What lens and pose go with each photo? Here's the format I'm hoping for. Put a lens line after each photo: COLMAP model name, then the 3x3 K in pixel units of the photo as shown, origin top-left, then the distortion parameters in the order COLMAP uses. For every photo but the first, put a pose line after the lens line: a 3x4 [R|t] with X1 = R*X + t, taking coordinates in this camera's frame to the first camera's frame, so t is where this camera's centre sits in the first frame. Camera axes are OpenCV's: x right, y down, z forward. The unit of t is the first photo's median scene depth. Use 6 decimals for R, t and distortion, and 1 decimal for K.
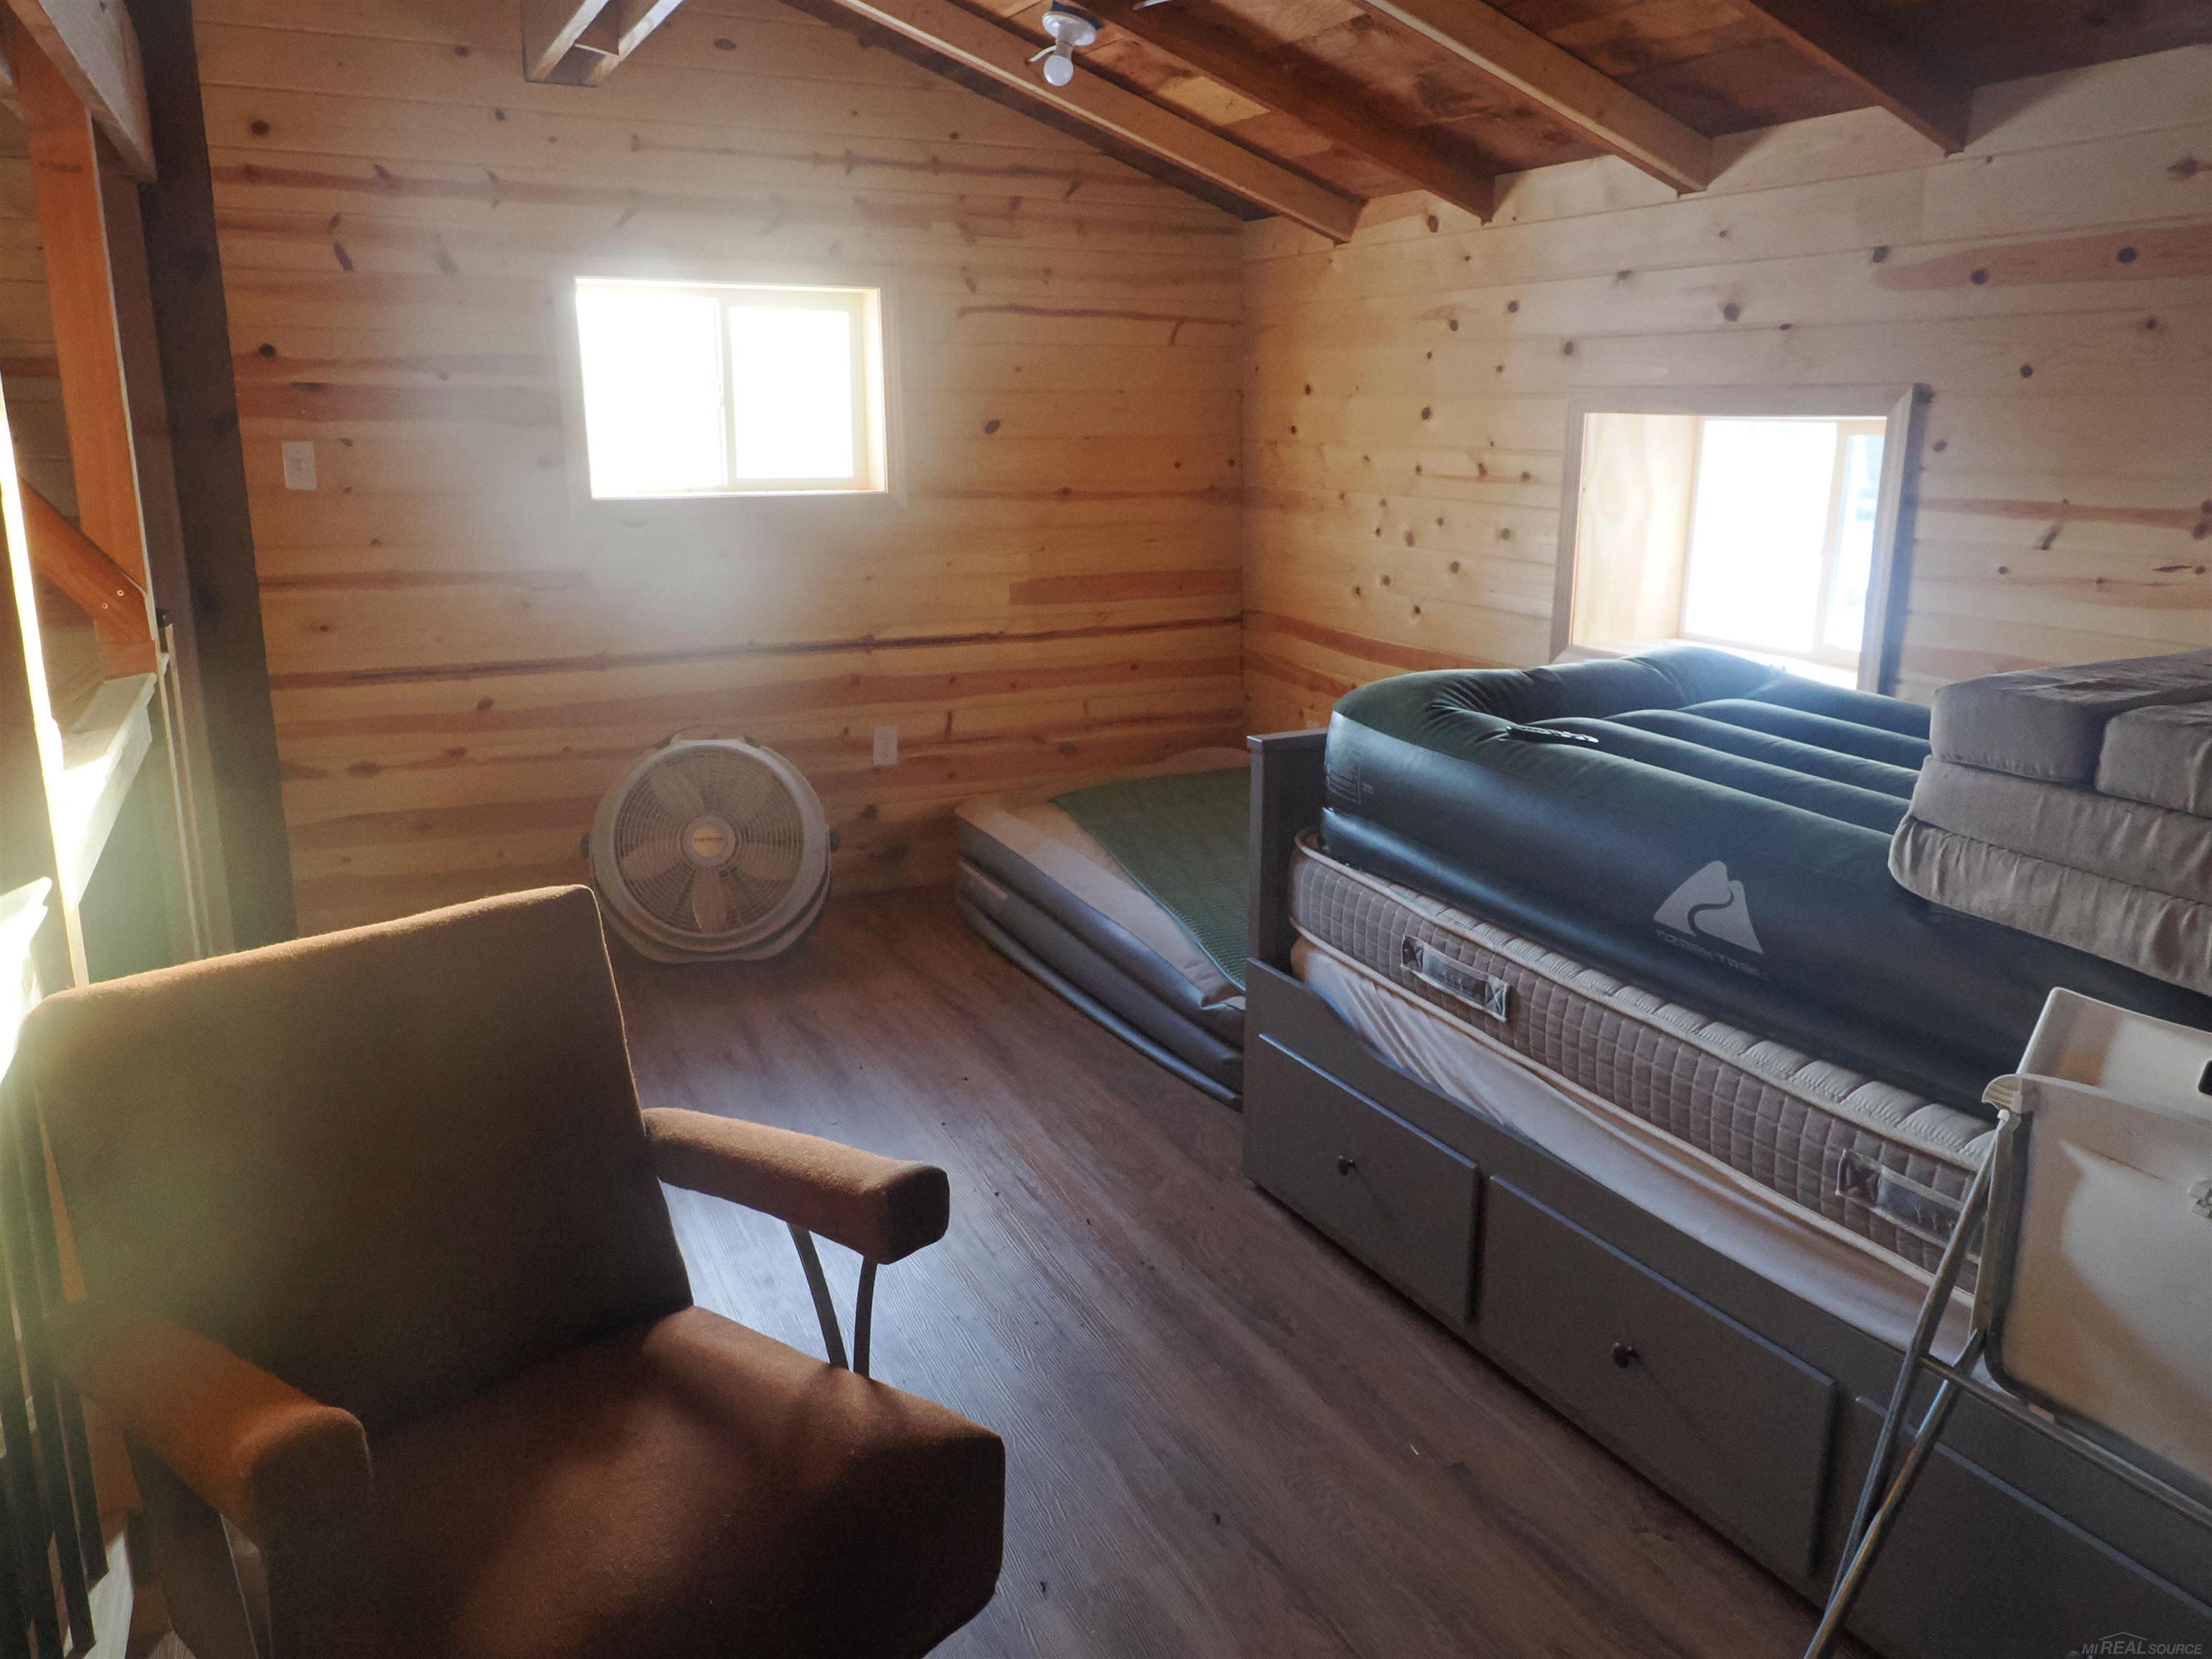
lens RADIAL K [[1605.6, 0, 1106.0], [0, 1605.6, 829.5], [0, 0, 1]] dist [-0.007458, 0.000332]
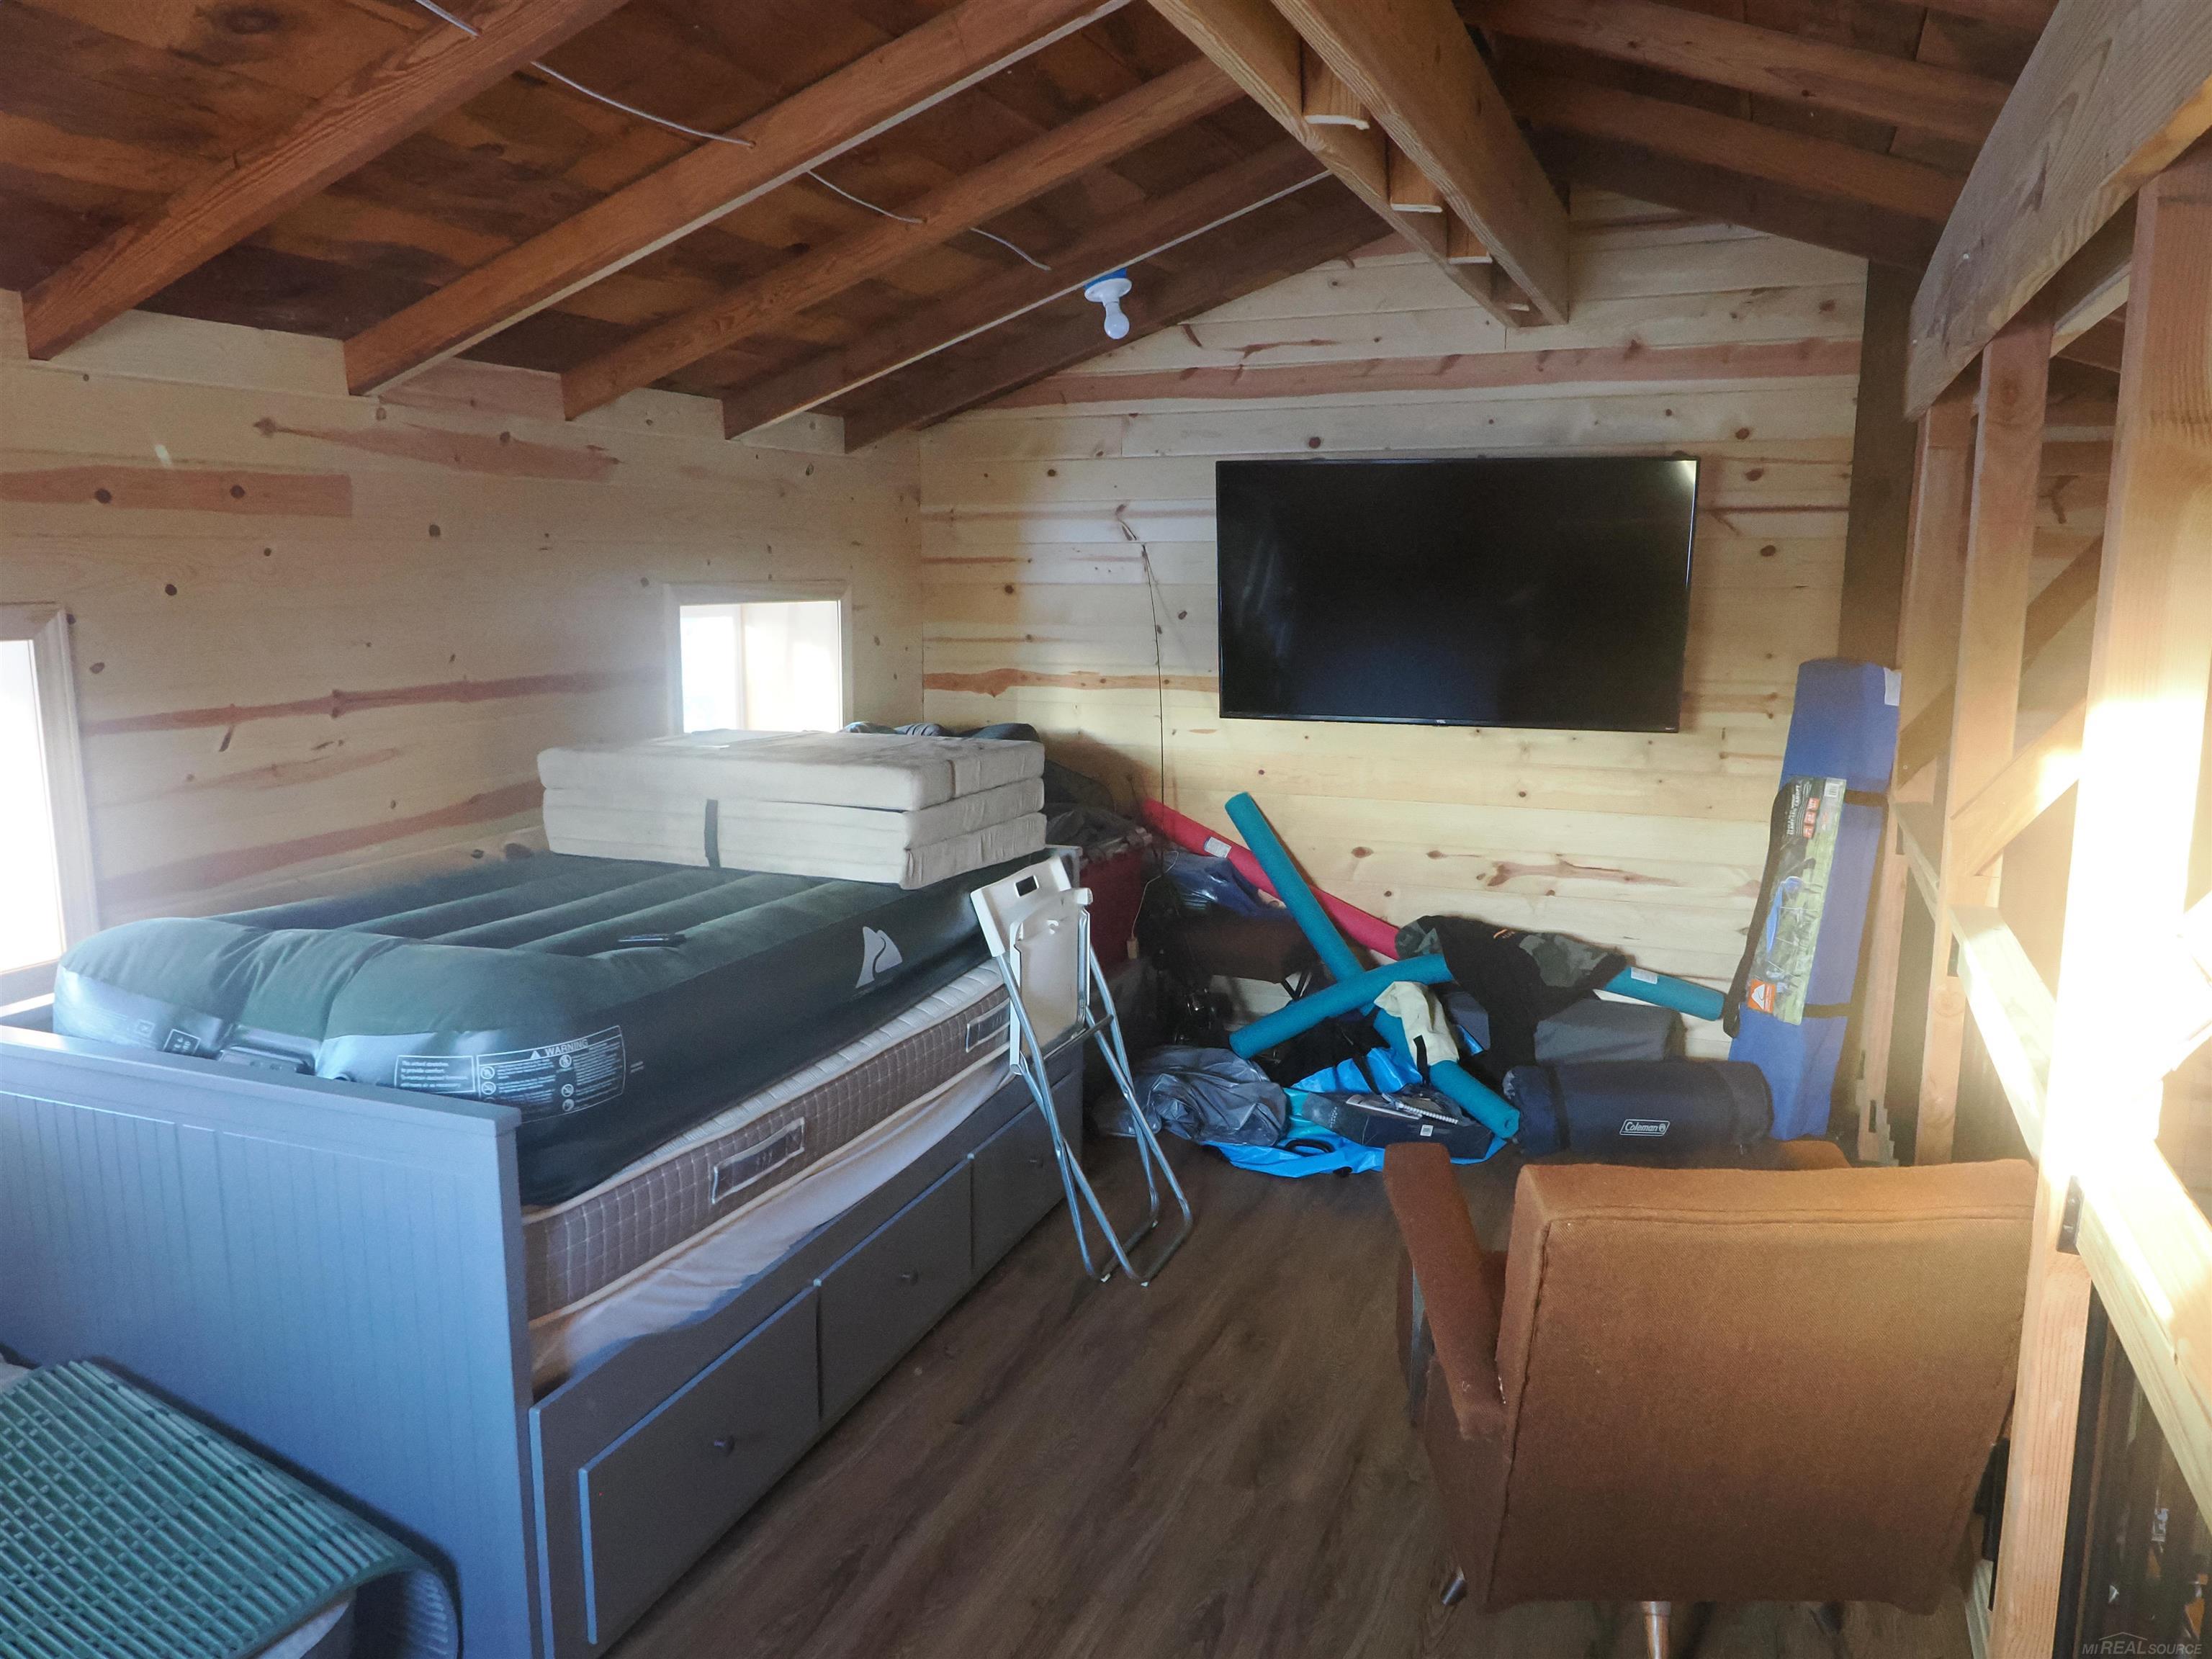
lens RADIAL K [[1605.6, 0, 1106.0], [0, 1605.6, 829.5], [0, 0, 1]] dist [-0.007458, 0.000332]
pose [[-0.663741, -0.131238, 0.736359, -0.659454], [0.185383, 0.924904, 0.331942, -0.402188], [-0.724625, 0.356832, -0.589568, 1.316929]]
